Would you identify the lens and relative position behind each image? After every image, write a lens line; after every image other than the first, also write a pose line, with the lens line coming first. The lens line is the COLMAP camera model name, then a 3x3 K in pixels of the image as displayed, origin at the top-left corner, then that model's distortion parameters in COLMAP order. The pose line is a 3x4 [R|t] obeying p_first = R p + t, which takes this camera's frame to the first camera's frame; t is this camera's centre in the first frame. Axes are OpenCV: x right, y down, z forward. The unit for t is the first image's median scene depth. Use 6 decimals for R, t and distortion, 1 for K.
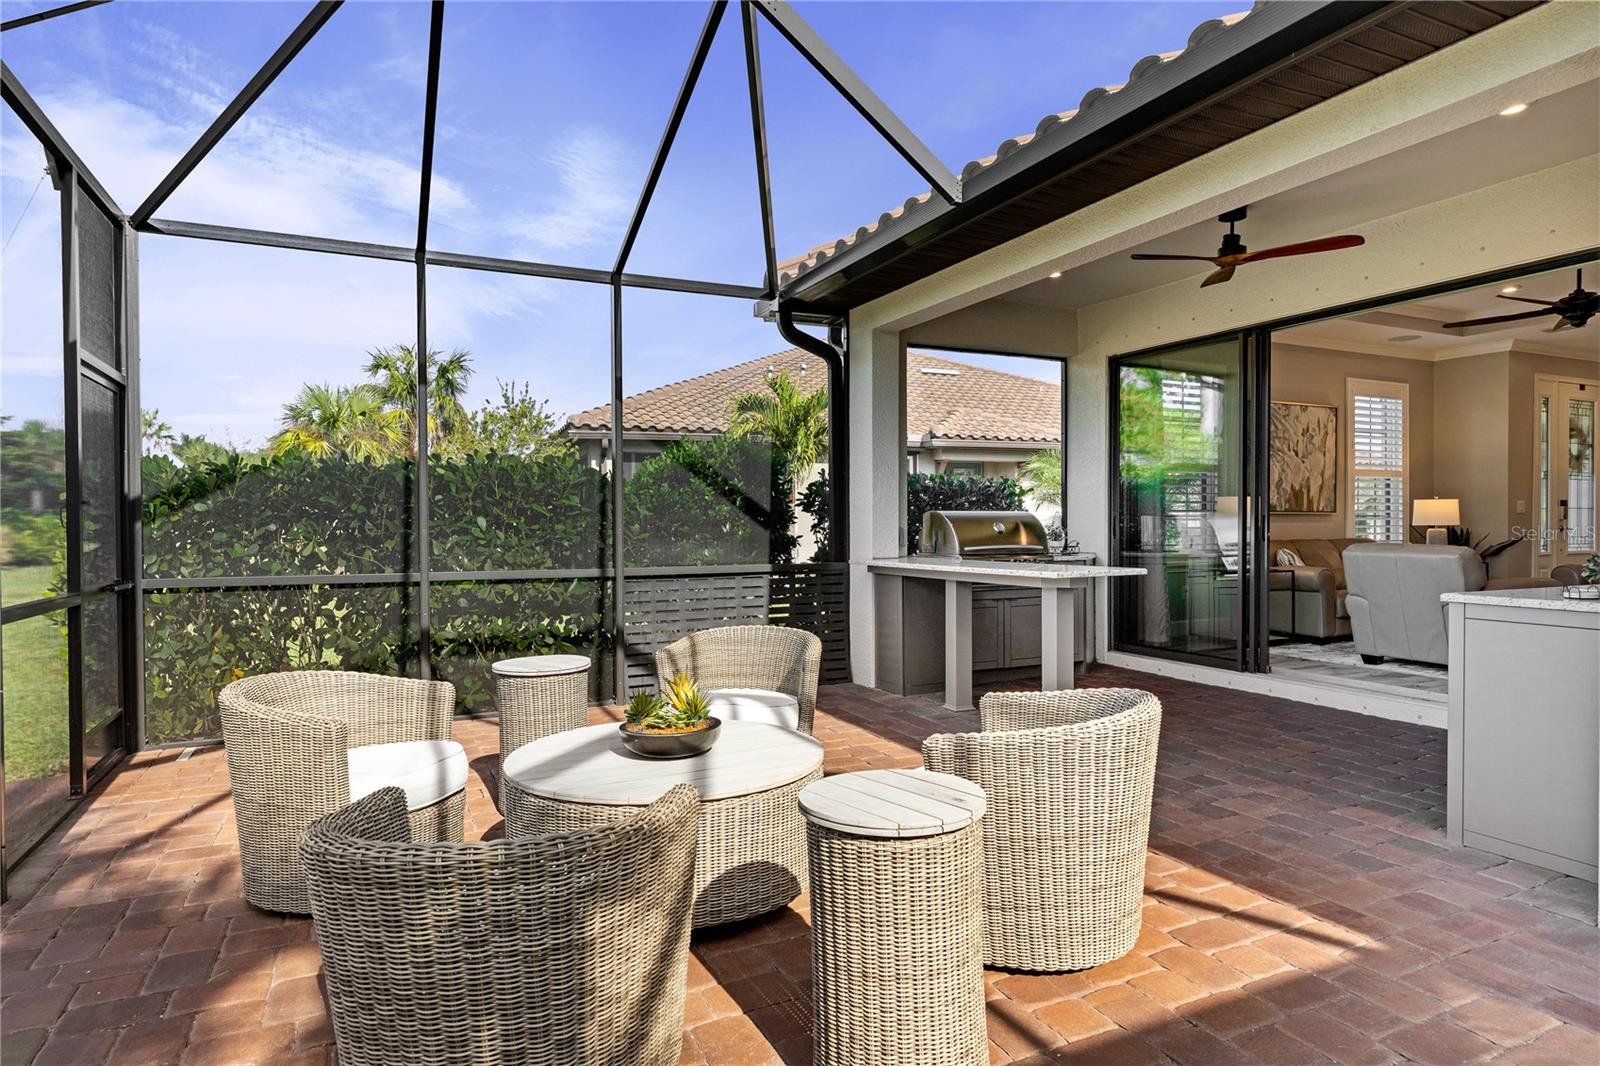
lens RADIAL K [[942.7, 0, 804.9], [0, 942.7, 538.9], [0, 0, 1]] dist [0.007039, 0.000783]
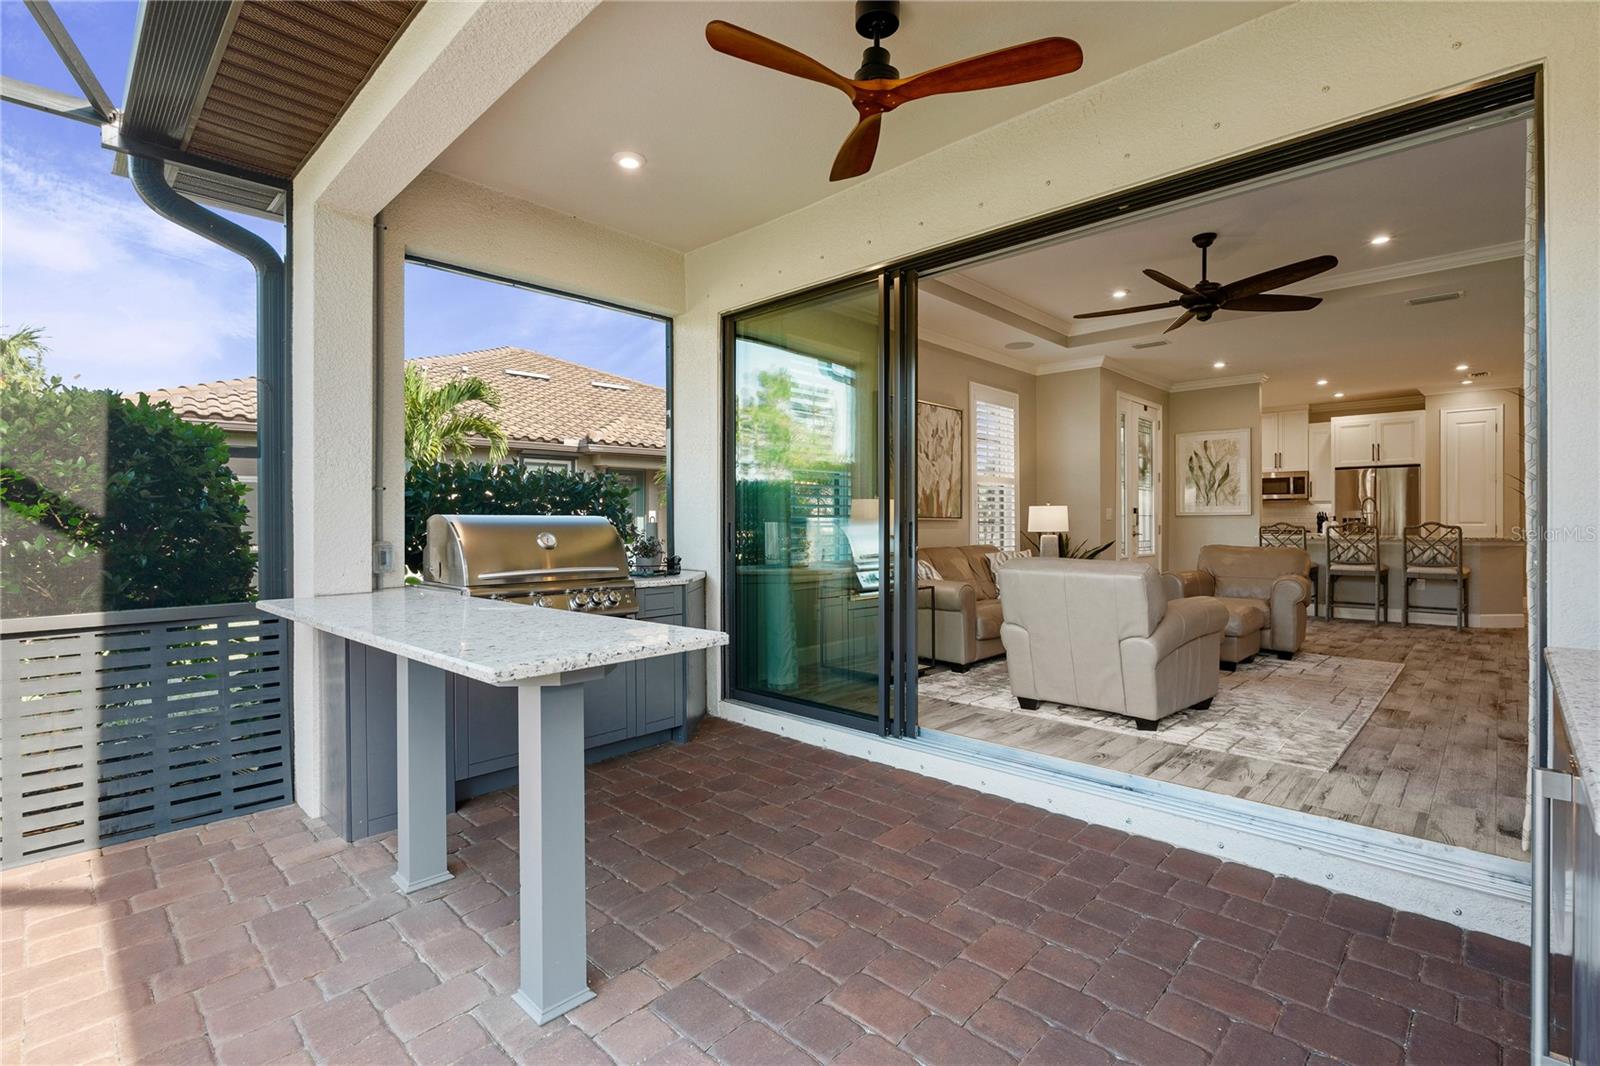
lens RADIAL K [[738.4, 0, 805.8], [0, 738.4, 529.8], [0, 0, 1]] dist [-0.000913, 0.000257]
pose [[0.936700, -0.001070, 0.350131, 0.166999], [0.004914, 0.999937, -0.010092, -0.010956], [-0.350098, 0.011174, 0.936646, 0.394094]]
